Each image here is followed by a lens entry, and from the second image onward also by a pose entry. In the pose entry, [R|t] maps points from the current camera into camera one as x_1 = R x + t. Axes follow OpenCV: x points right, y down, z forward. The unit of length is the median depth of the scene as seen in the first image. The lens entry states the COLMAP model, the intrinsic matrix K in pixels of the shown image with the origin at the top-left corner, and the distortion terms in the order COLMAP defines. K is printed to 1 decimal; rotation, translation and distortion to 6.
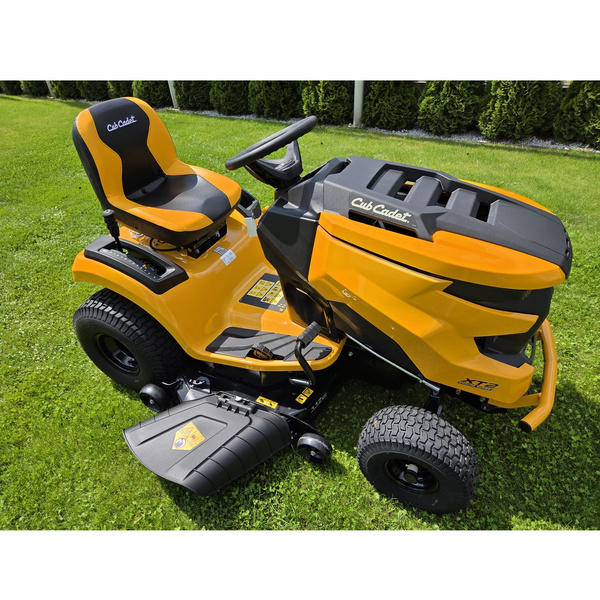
lens RADIAL K [[405.9, 0, 305.8], [0, 405.9, 308.3], [0, 0, 1]] dist [0.053277, -0.033849]
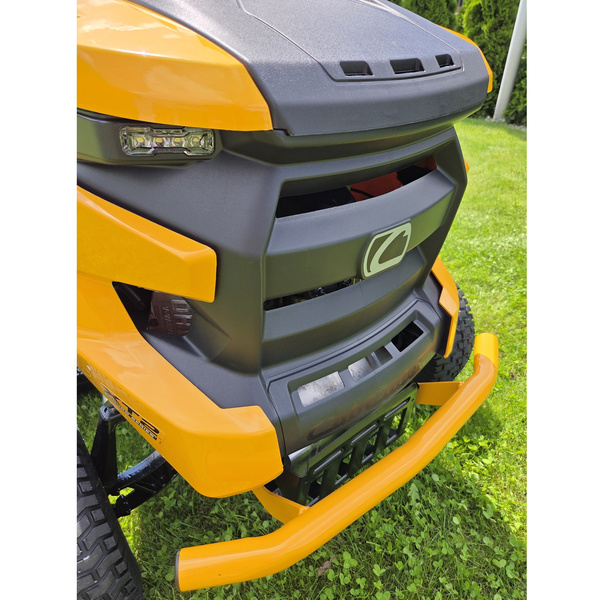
lens RADIAL K [[414.5, 0, 300.0], [0, 414.5, 300.0], [0, 0, 1]] dist [0.039383, -0.041880]
pose [[0.894504, 0.285717, -0.343844, 0.565210], [-0.306663, 0.951793, -0.006884, 0.027521], [0.325301, 0.111602, 0.939002, 0.547777]]
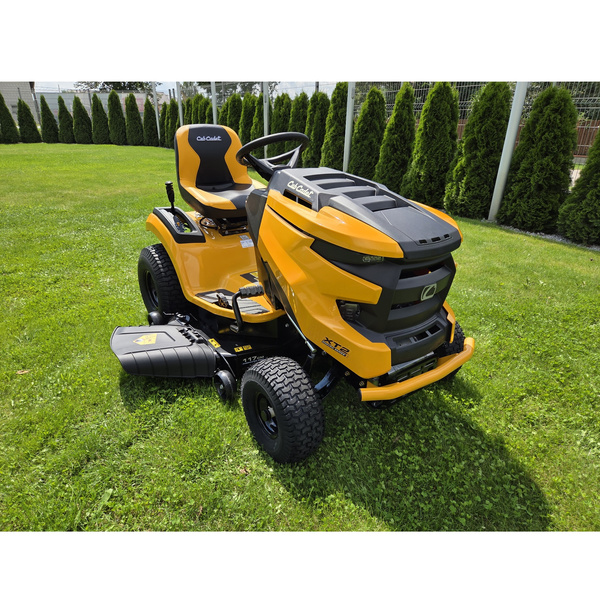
lens RADIAL K [[405.9, 0, 305.8], [0, 405.9, 308.3], [0, 0, 1]] dist [0.053277, -0.033849]
pose [[0.880687, 0.256107, -0.398498, 0.637674], [-0.339433, 0.927978, -0.153759, 0.238591], [0.330418, 0.270677, 0.904189, -0.053128]]
